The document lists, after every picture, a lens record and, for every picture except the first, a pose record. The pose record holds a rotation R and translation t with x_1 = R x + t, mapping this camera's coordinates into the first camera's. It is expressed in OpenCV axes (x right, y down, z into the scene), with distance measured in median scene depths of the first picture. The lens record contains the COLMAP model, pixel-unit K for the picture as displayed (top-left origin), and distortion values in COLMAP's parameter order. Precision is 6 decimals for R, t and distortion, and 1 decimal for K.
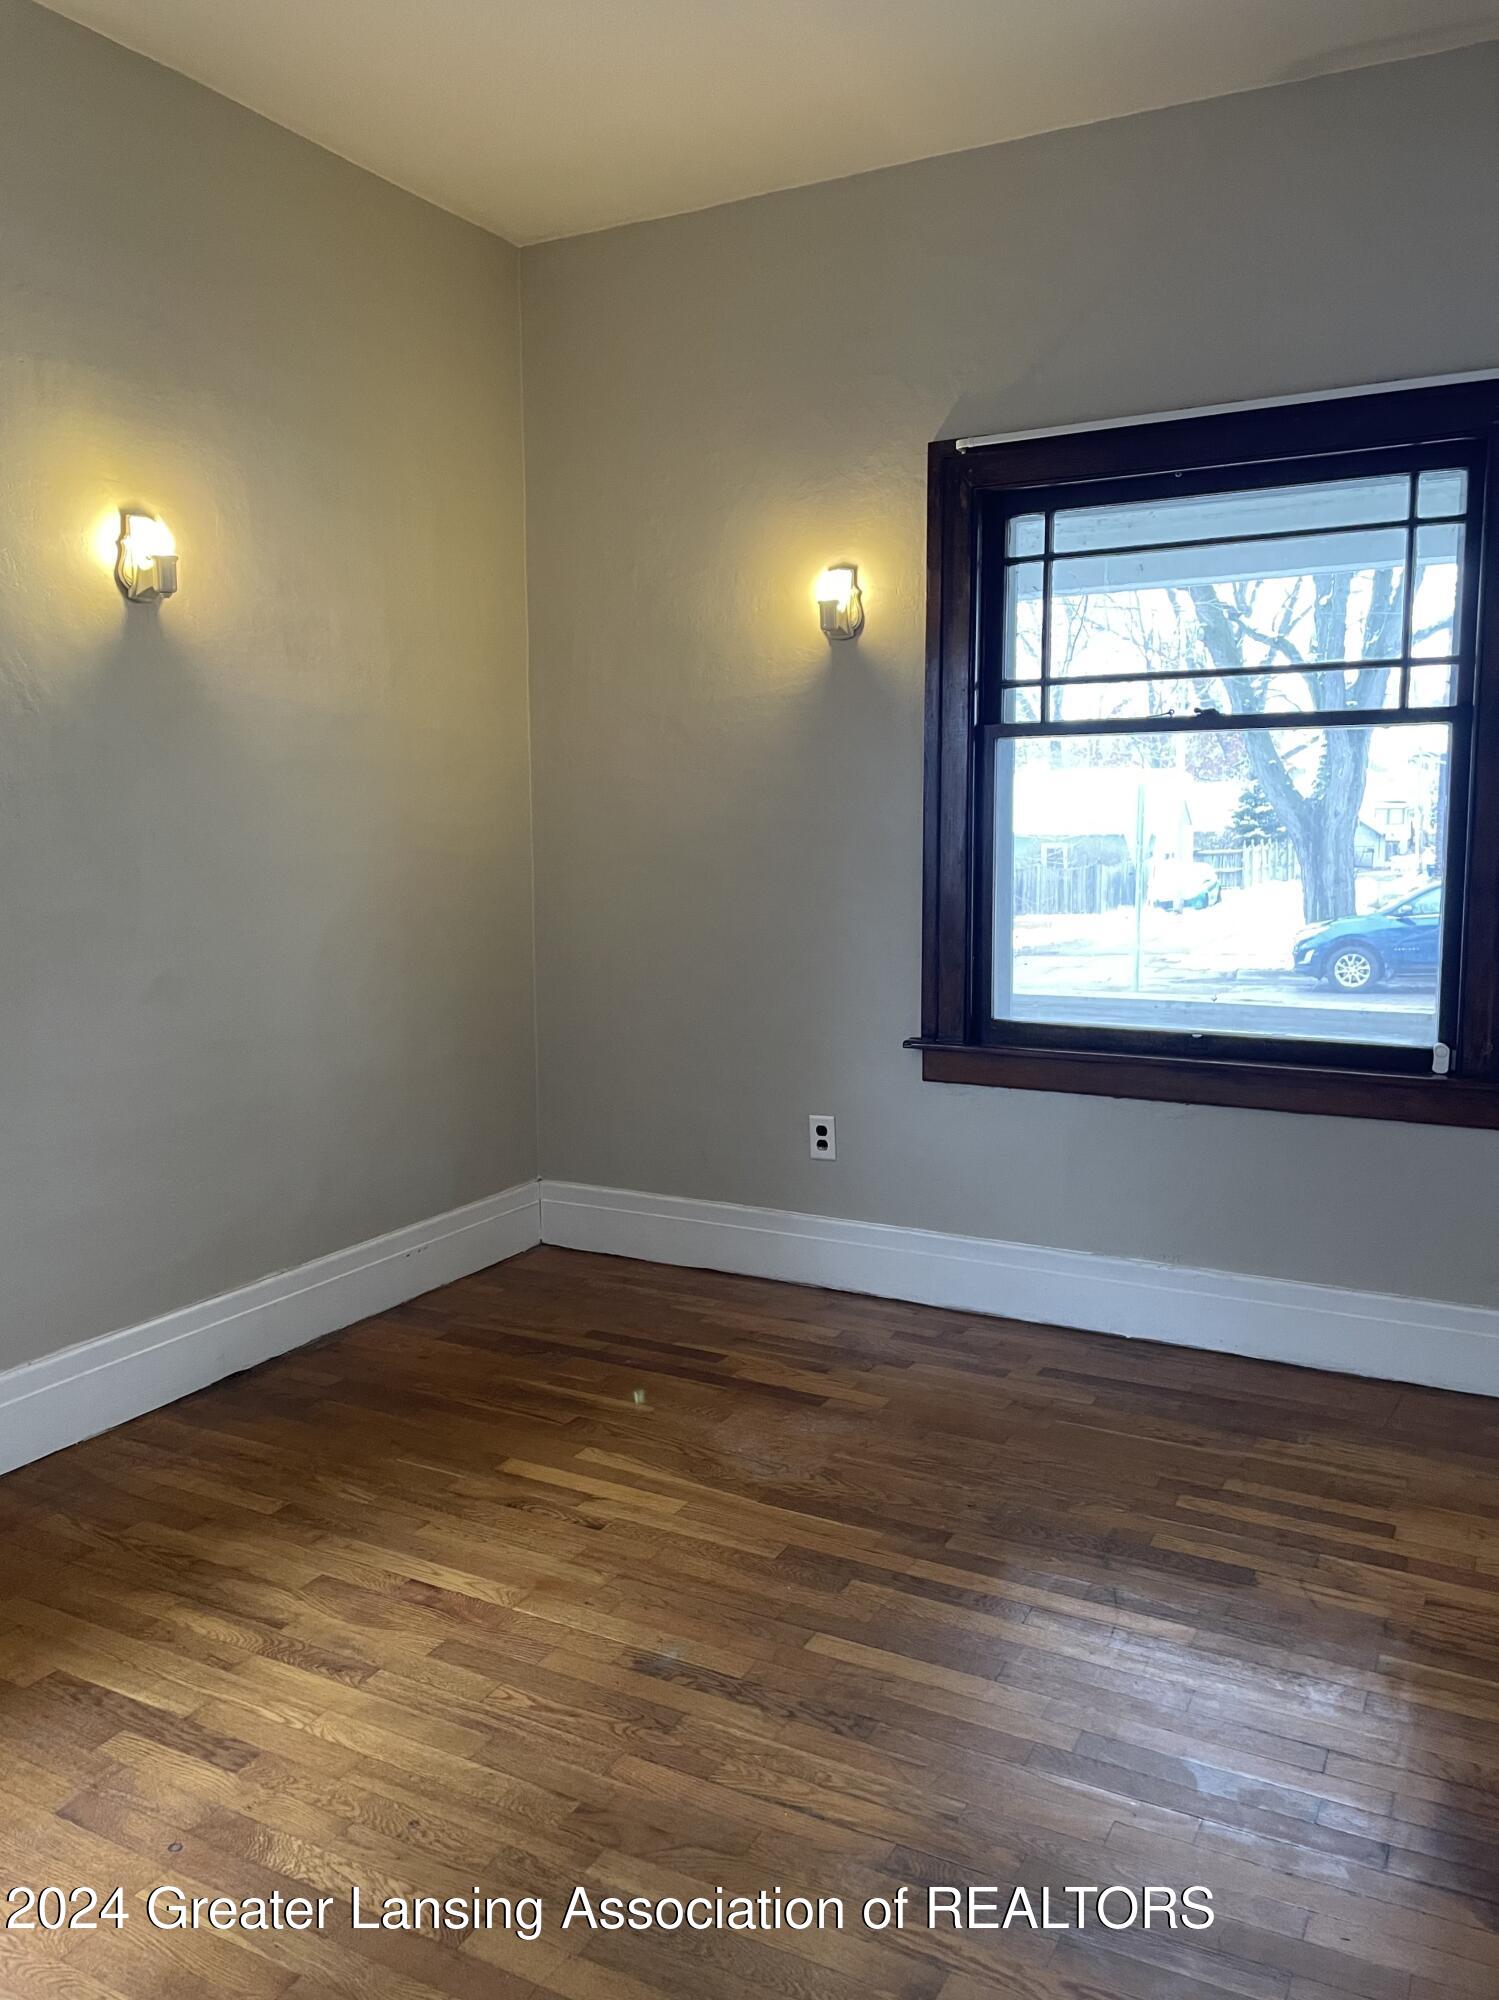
lens RADIAL K [[1560.6, 0, 742.0], [0, 1560.6, 998.0], [0, 0, 1]] dist [0.077923, -0.050651]
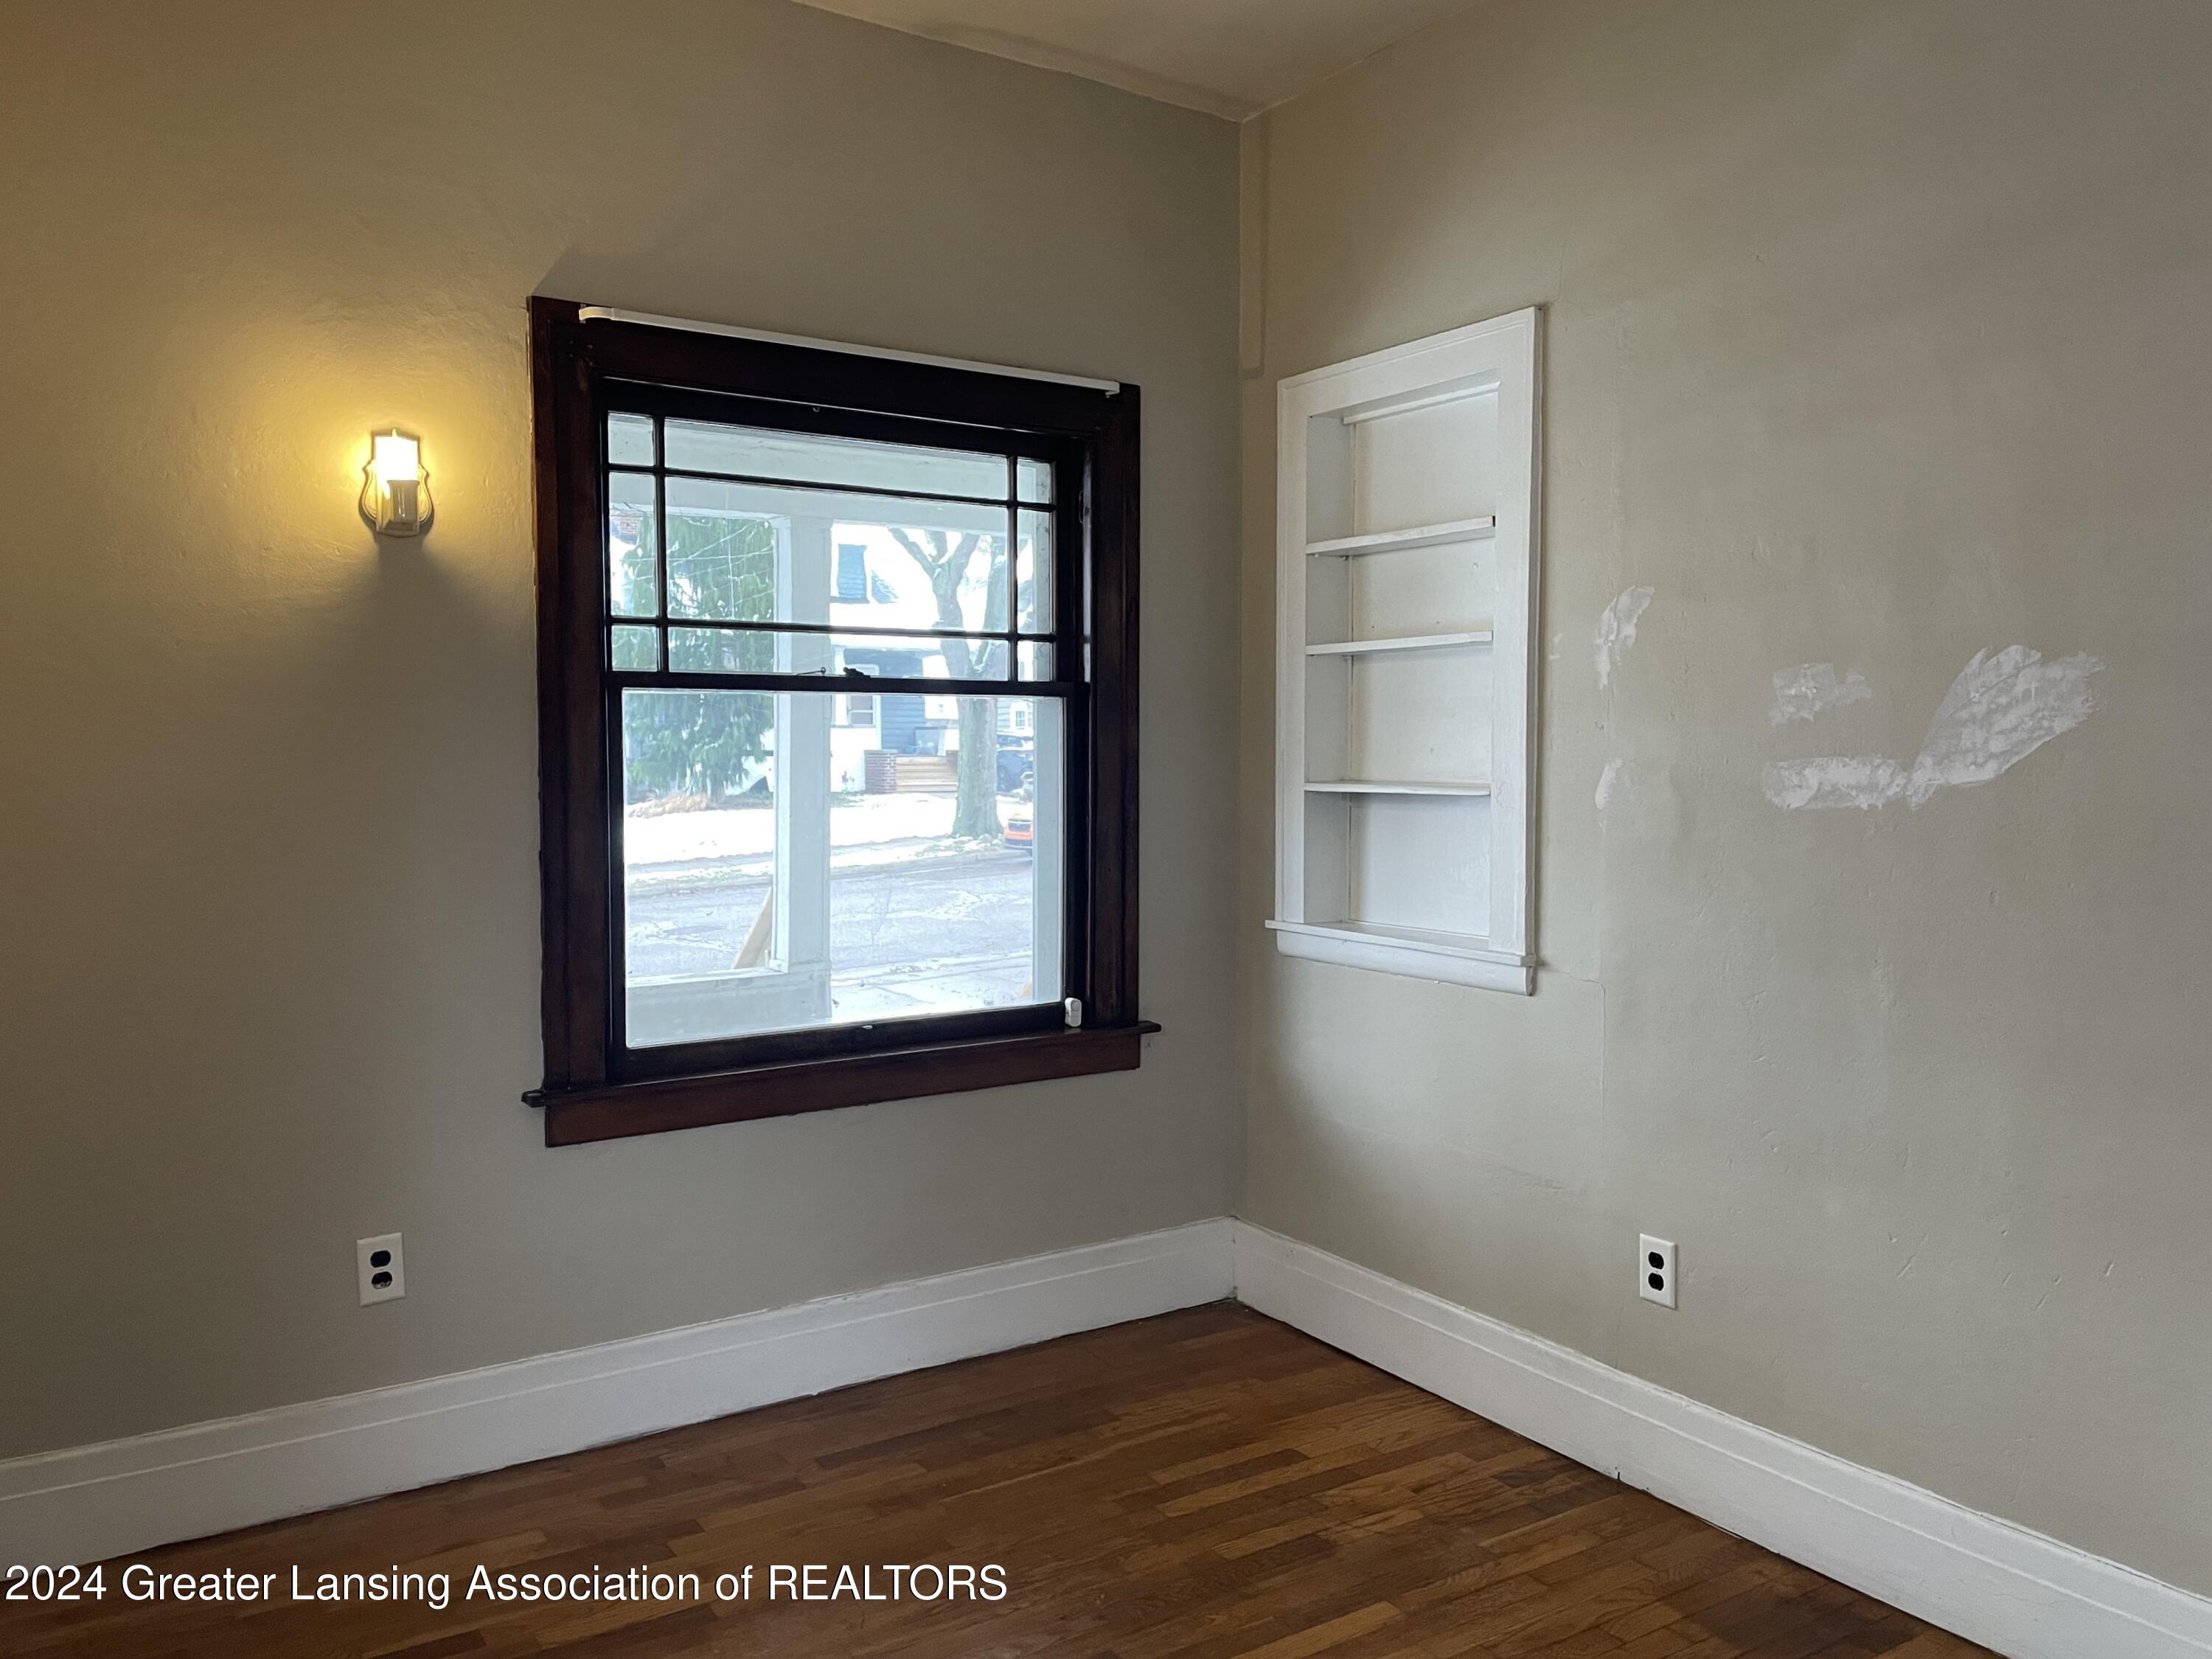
lens RADIAL K [[1726.0, 0, 1111.7], [0, 1726.0, 830.0], [0, 0, 1]] dist [0.077923, -0.050651]
pose [[0.454821, -0.044390, 0.889476, -0.520596], [0.099081, 0.995079, -0.001003, -0.073453], [-0.885054, 0.088587, 0.456981, 0.409451]]
